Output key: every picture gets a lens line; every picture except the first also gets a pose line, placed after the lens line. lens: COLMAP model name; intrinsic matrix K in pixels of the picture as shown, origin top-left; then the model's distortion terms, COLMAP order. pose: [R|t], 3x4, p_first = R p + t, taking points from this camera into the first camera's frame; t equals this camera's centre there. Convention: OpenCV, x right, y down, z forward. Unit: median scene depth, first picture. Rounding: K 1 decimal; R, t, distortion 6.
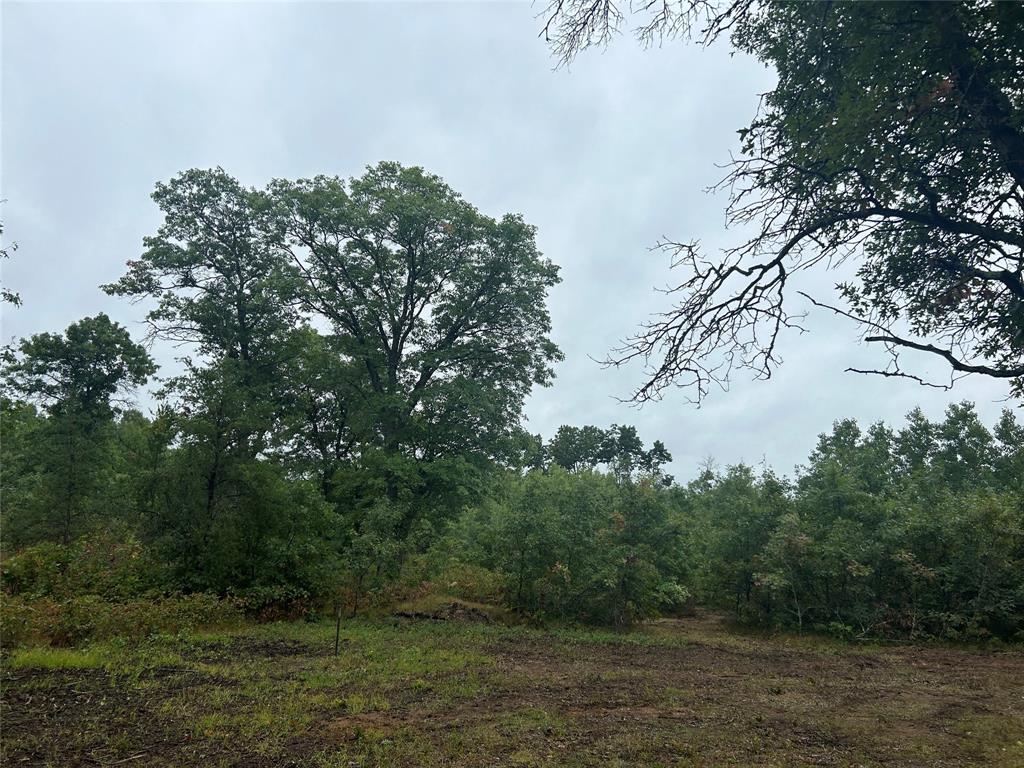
lens RADIAL K [[765.6, 0, 527.1], [0, 765.6, 386.4], [0, 0, 1]] dist [0.095489, -0.131905]
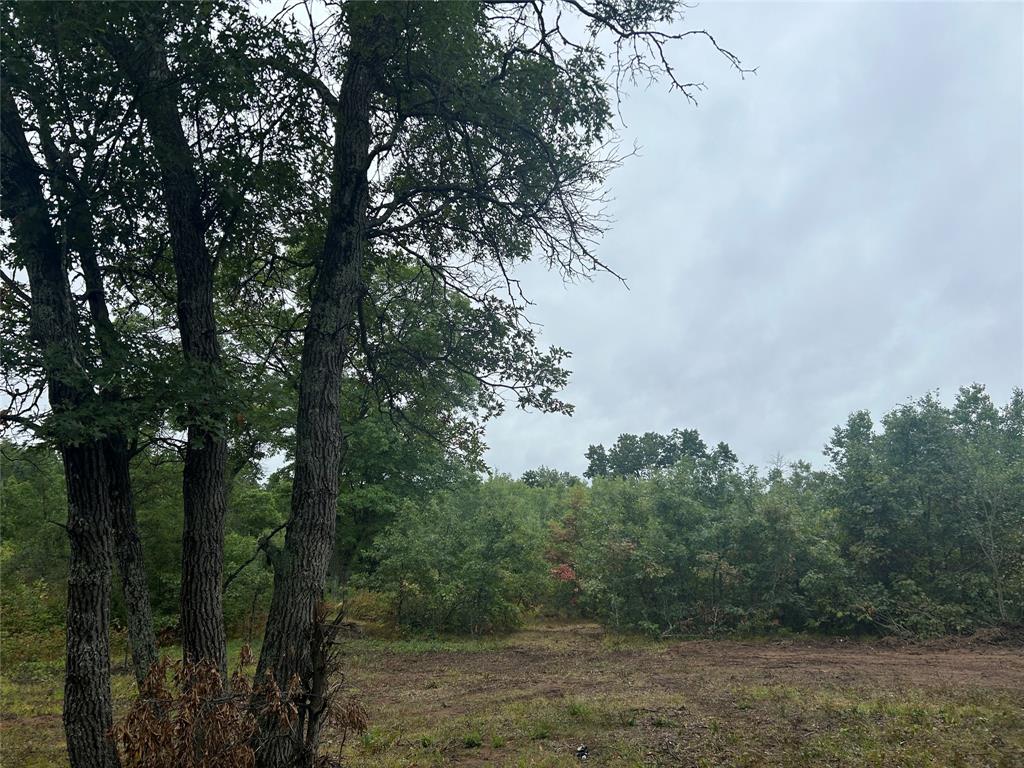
lens RADIAL K [[765.6, 0, 527.1], [0, 765.6, 386.4], [0, 0, 1]] dist [0.095489, -0.131905]
pose [[0.989262, -0.085173, -0.118766, 0.118778], [0.083418, 0.996320, -0.019676, -0.004775], [0.120005, 0.009558, 0.992727, -0.028571]]
